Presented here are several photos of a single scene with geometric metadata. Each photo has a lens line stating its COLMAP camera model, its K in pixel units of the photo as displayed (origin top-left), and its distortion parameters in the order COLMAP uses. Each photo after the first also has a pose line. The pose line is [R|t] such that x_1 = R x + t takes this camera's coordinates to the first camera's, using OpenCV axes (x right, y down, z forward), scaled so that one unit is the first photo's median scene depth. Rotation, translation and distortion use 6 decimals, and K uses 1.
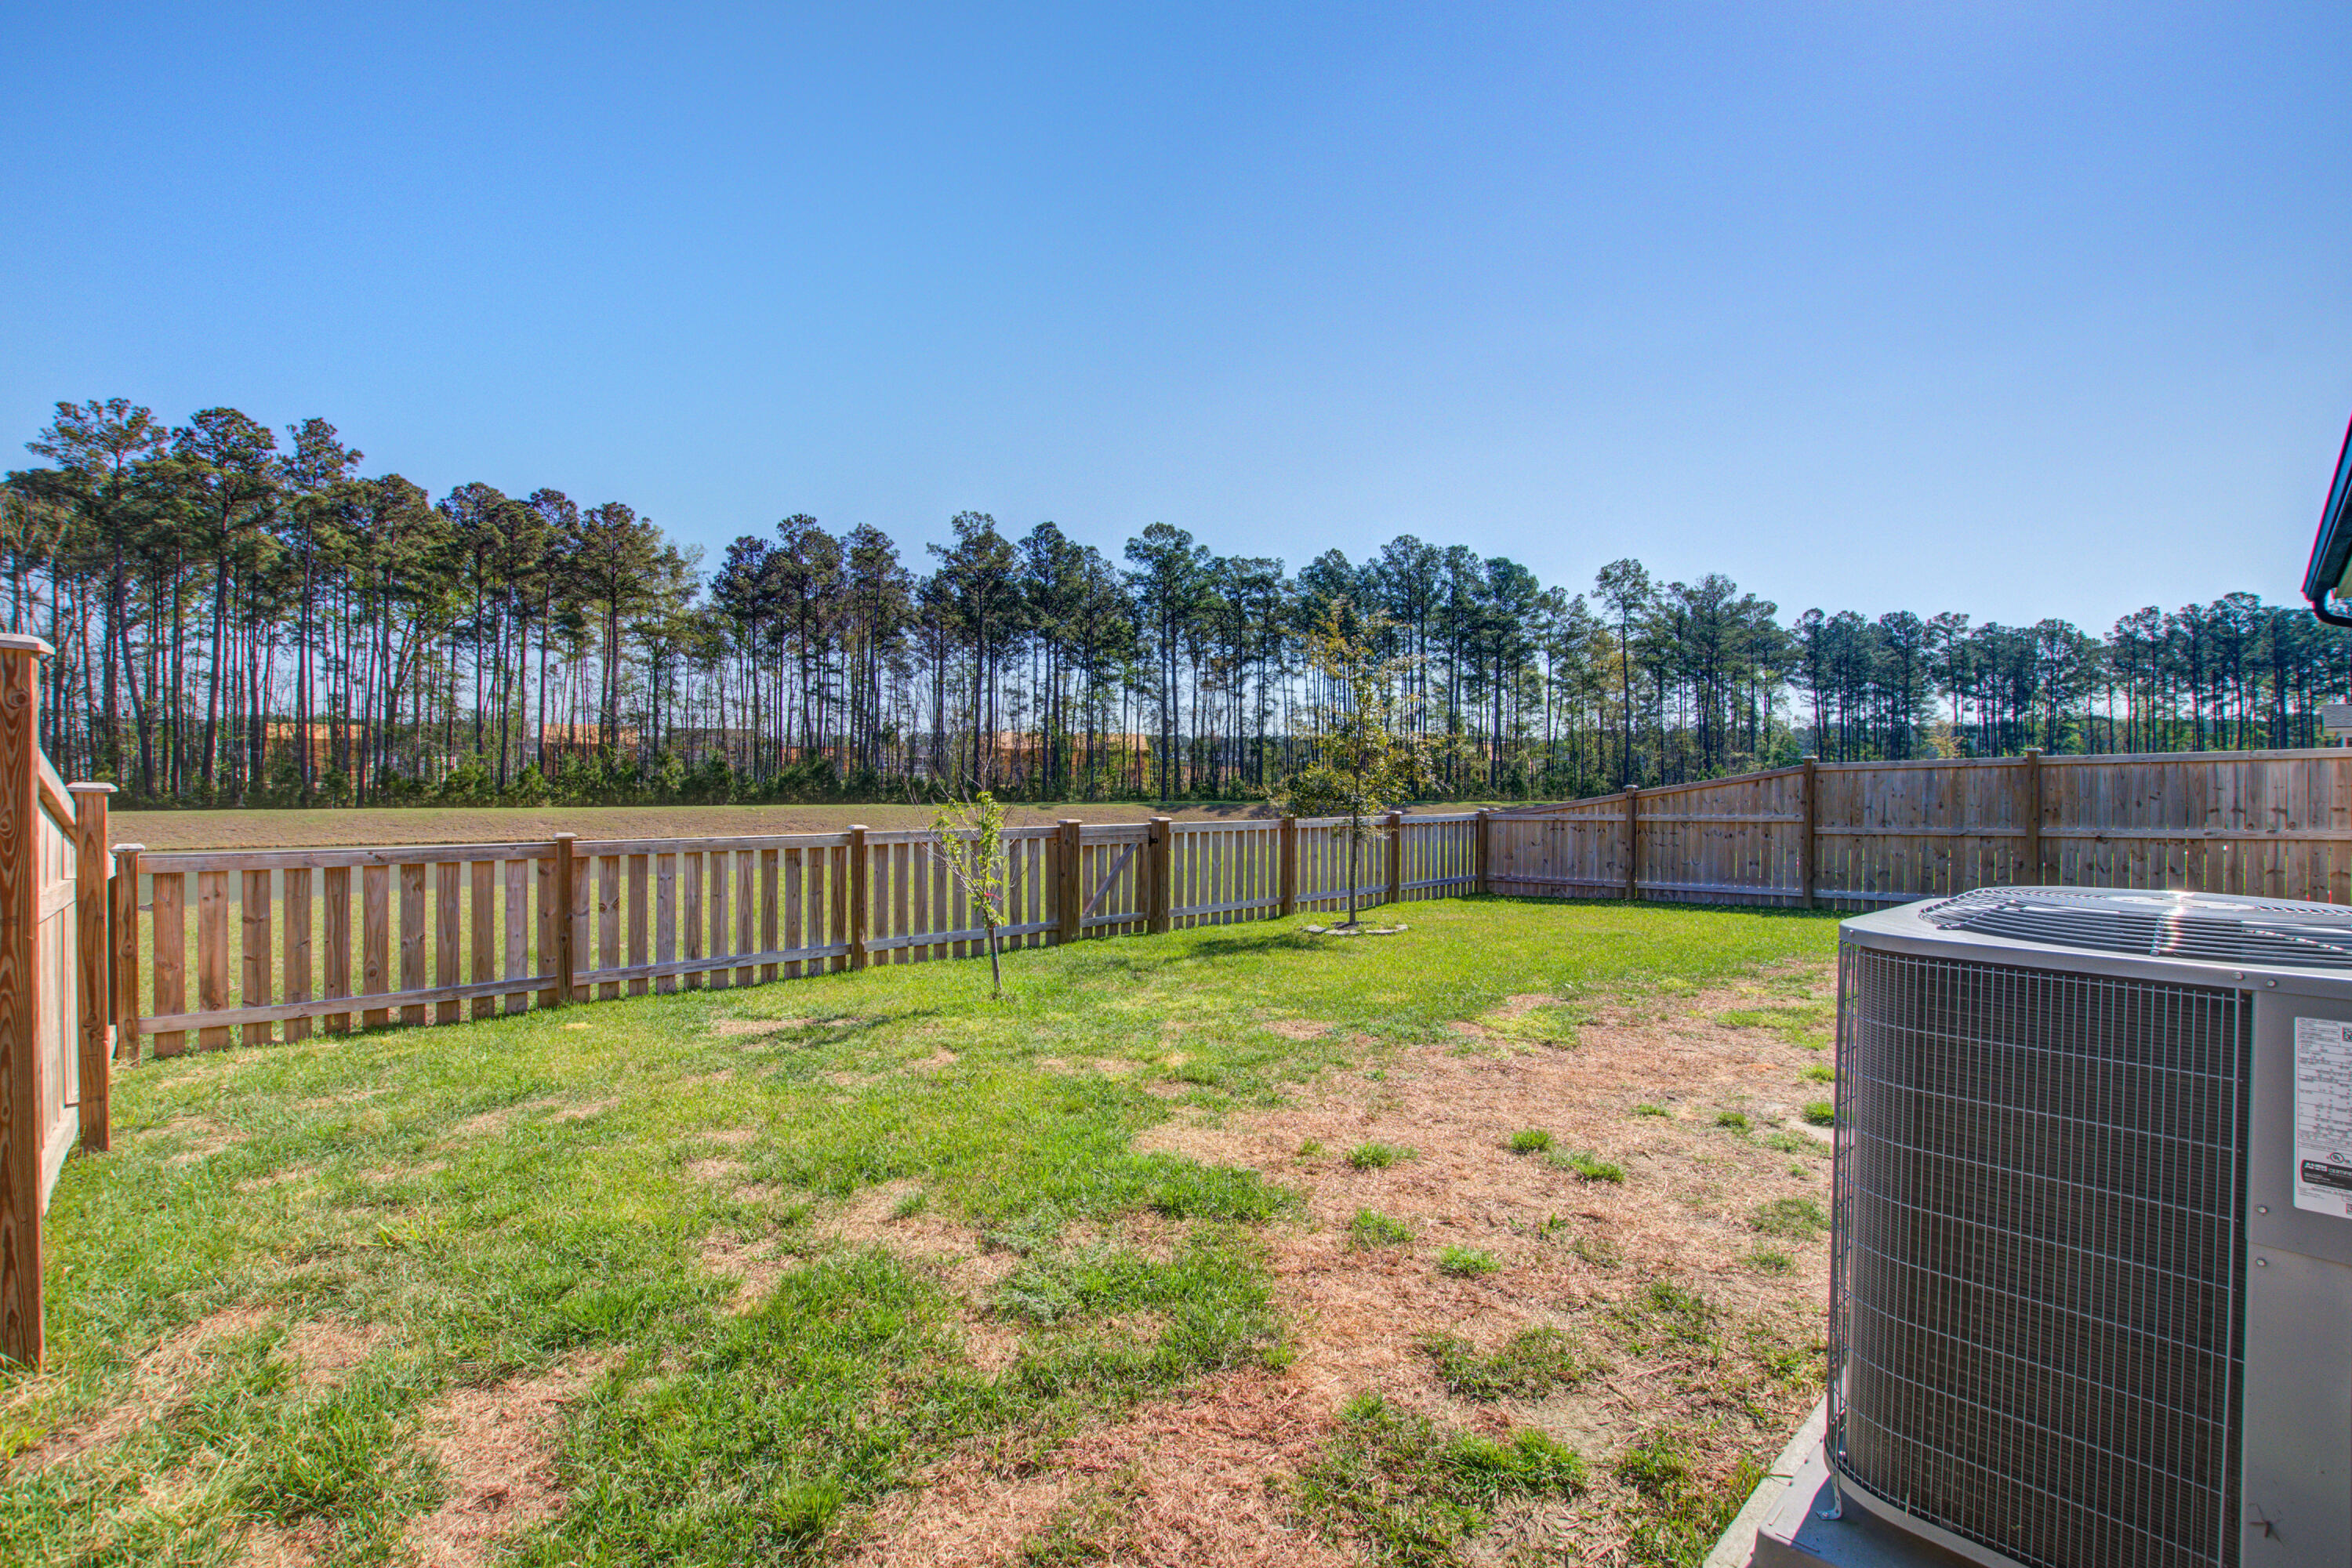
lens RADIAL K [[1047.9, 0, 1181.0], [0, 1047.9, 817.6], [0, 0, 1]] dist [-0.027192, 0.007202]
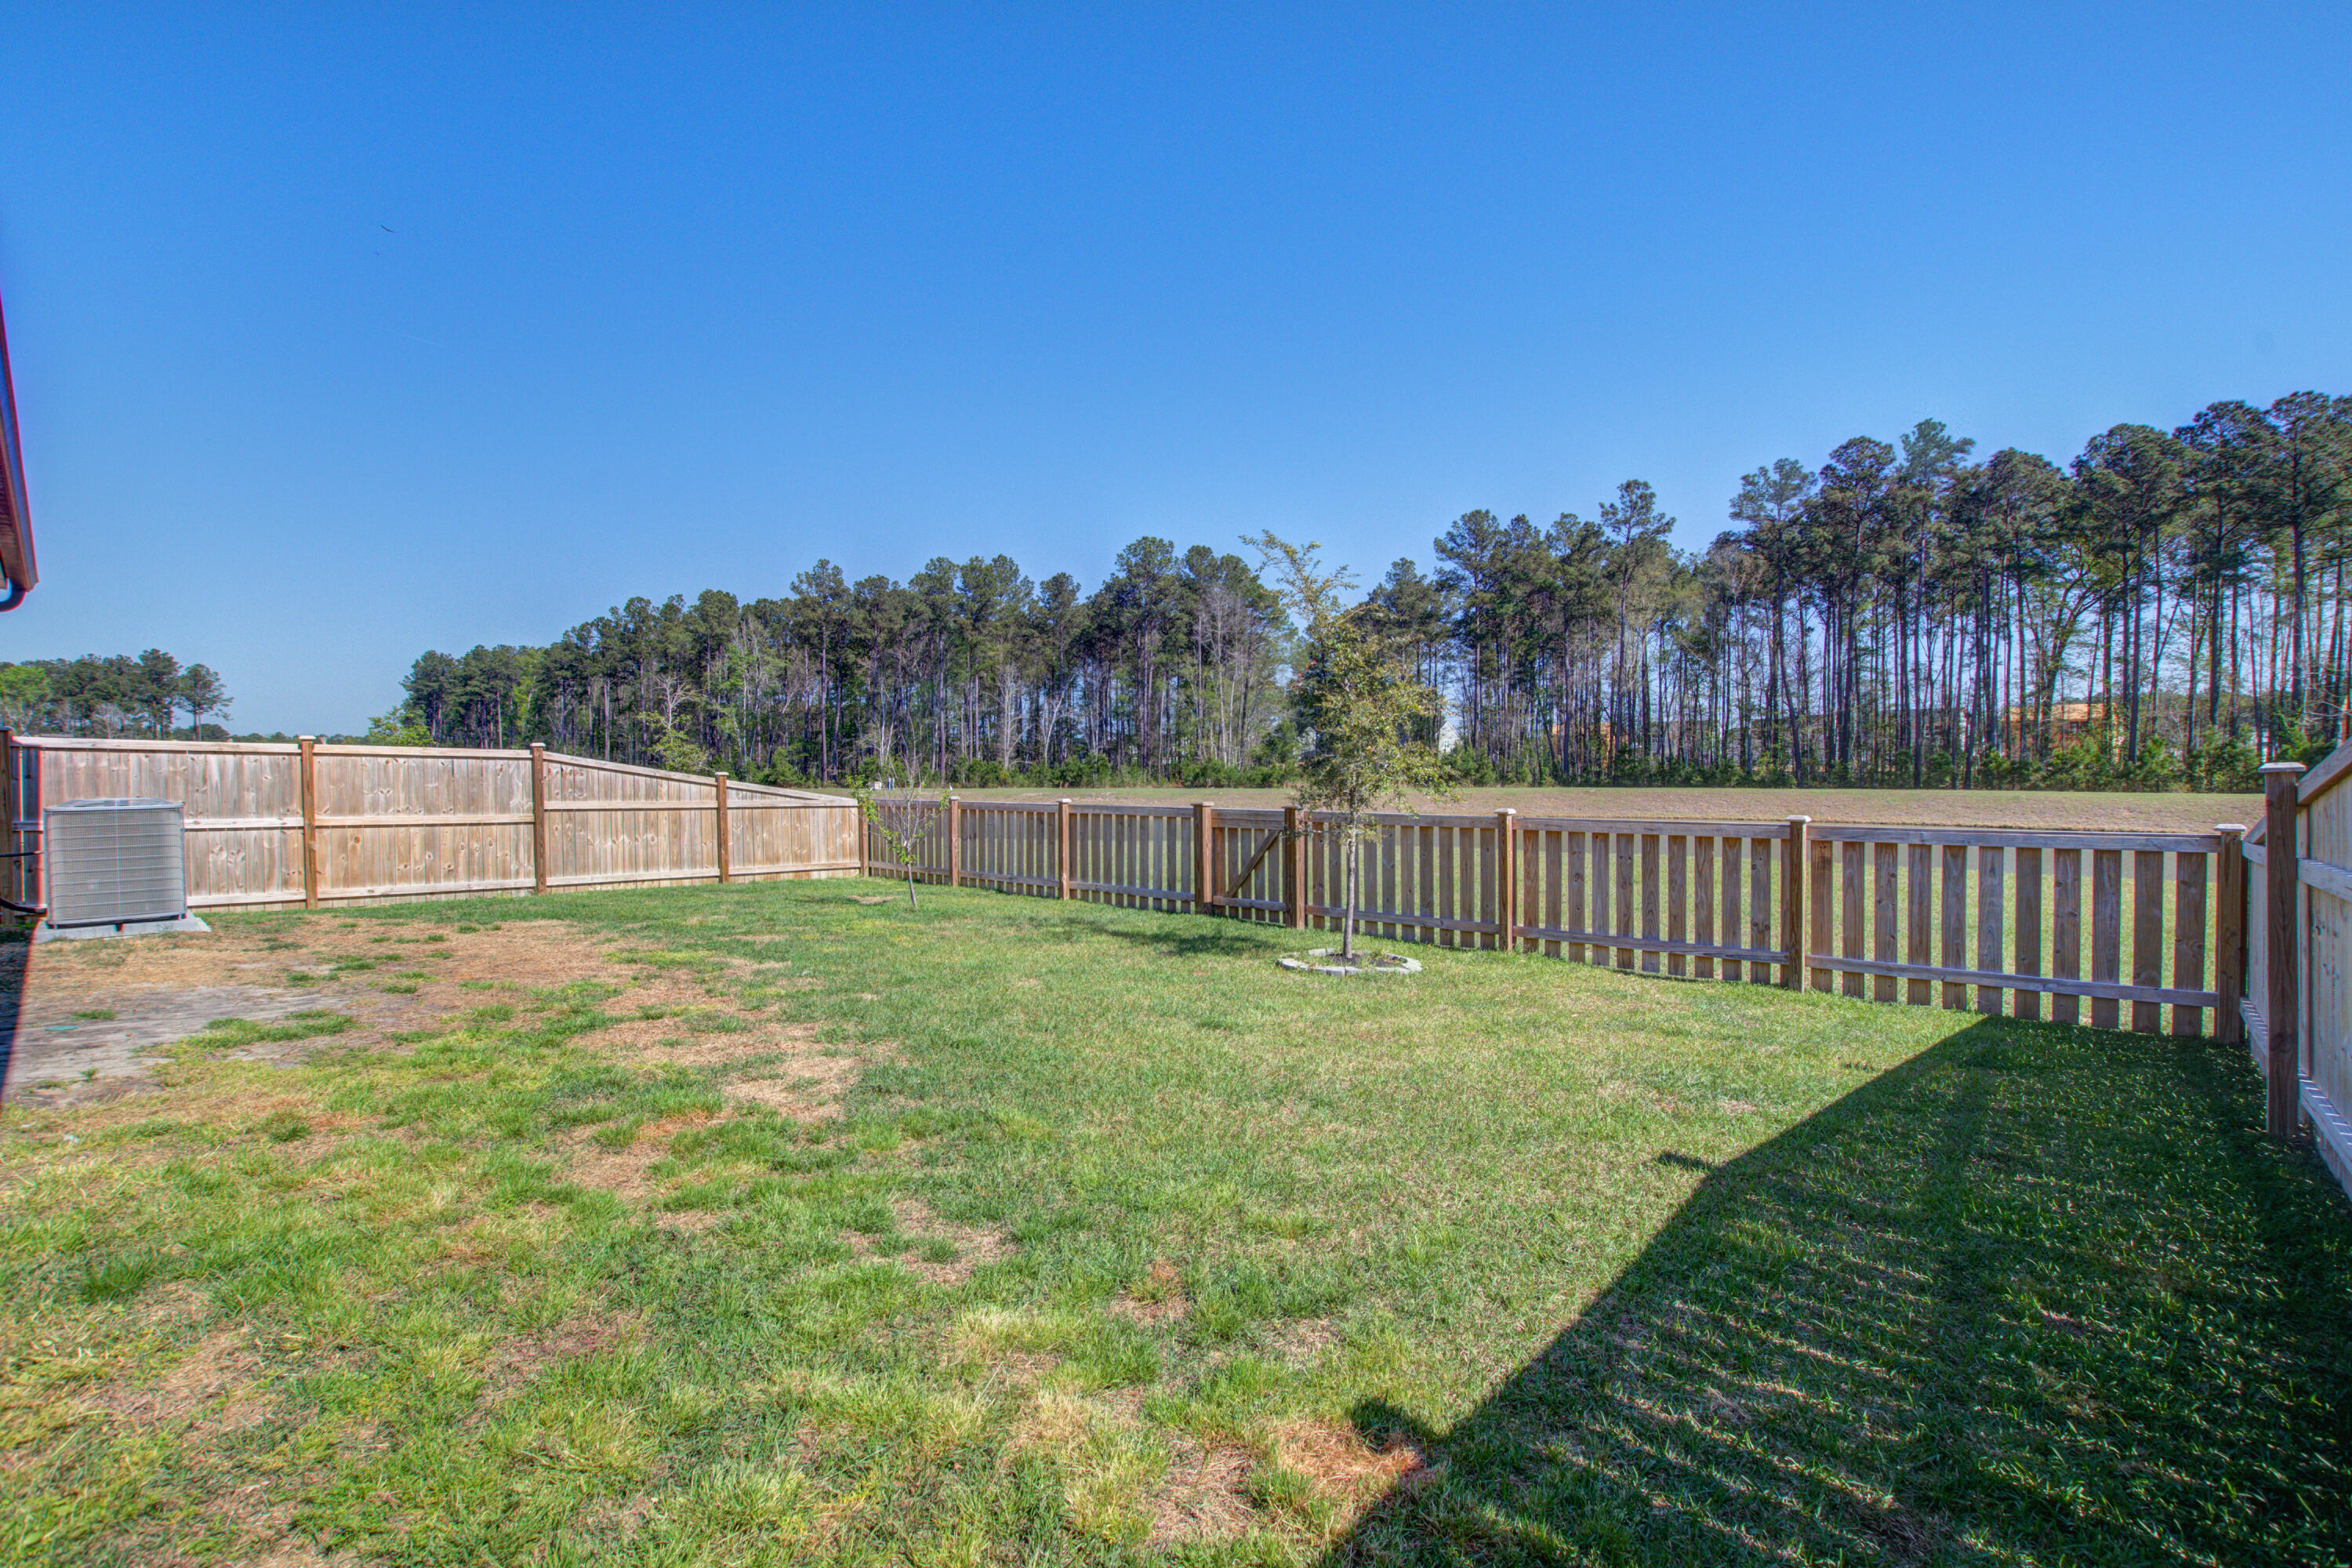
lens RADIAL K [[1047.9, 0, 1172.8], [0, 1047.9, 791.7], [0, 0, 1]] dist [-0.027192, 0.007202]
pose [[0.095829, 0.021454, -0.995167, 0.113890], [-0.028129, 0.999427, 0.018837, -0.003280], [0.995000, 0.026188, 0.096378, 0.101227]]
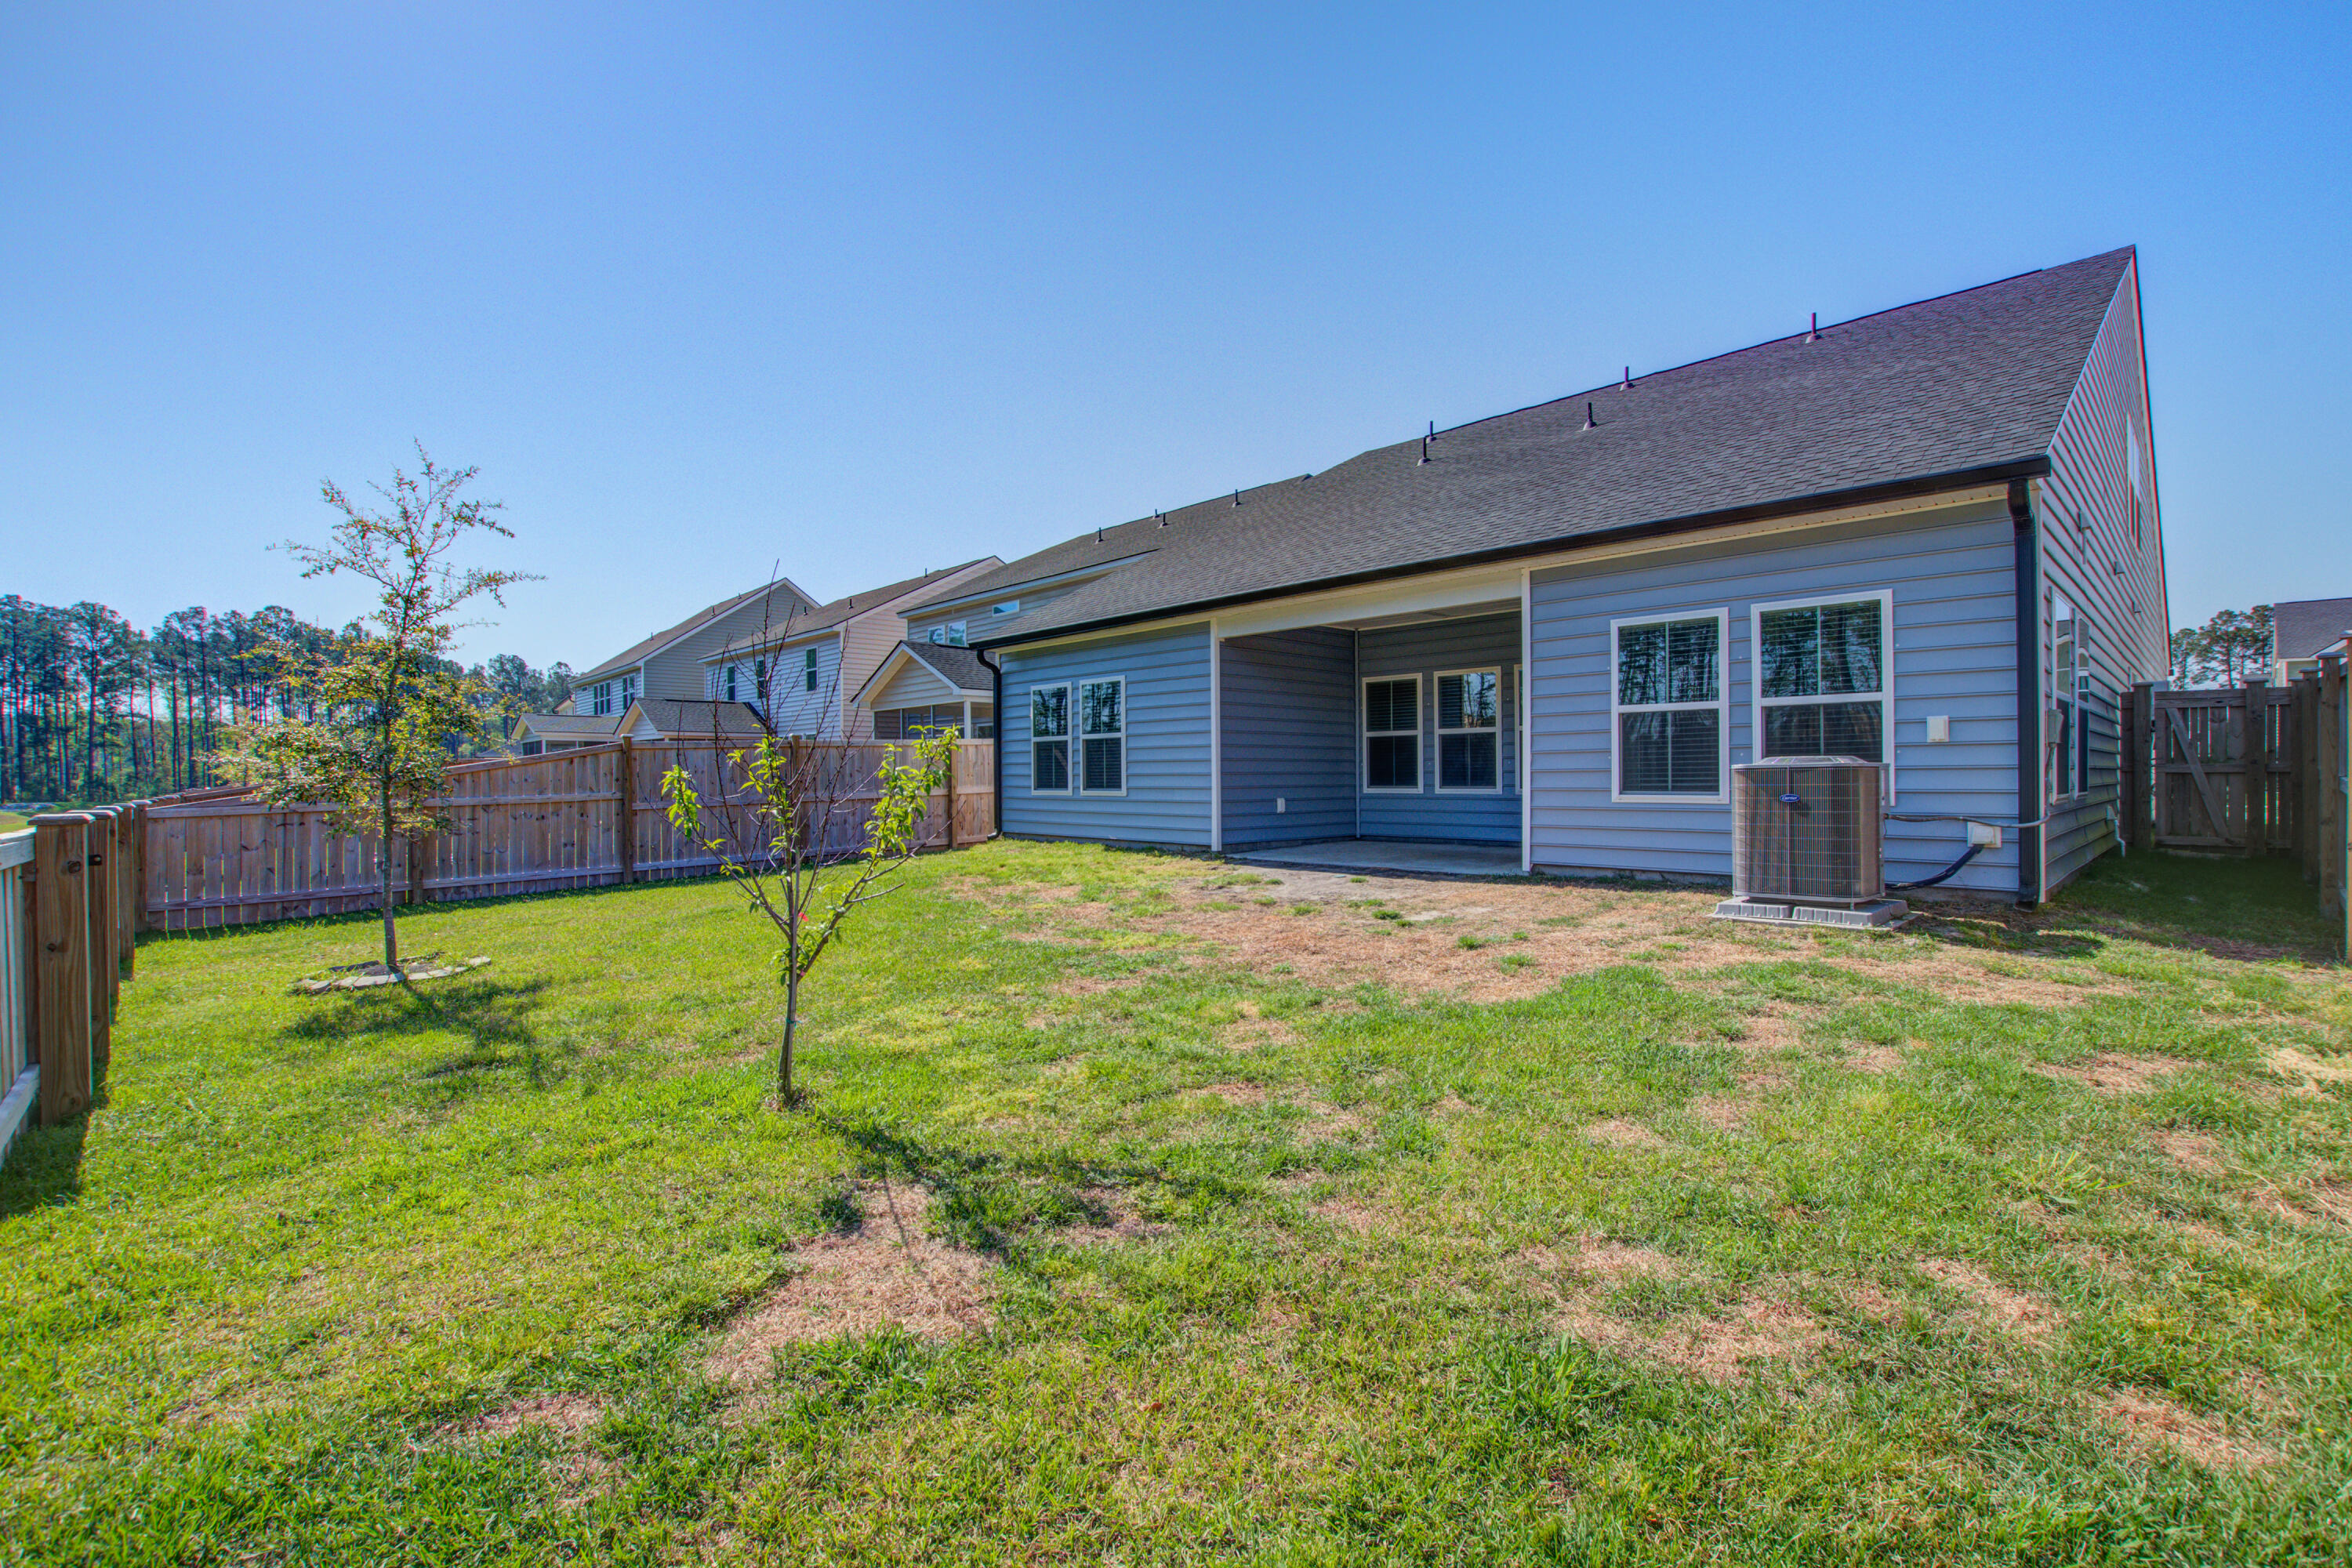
lens RADIAL K [[1047.9, 0, 1199.5], [0, 1047.9, 784.1], [0, 0, 1]] dist [-0.027192, 0.007202]
pose [[-0.023163, -0.005701, 0.999715, -0.062370], [0.044439, 0.998989, 0.006726, 0.001149], [-0.998744, 0.044582, -0.022886, 0.065322]]
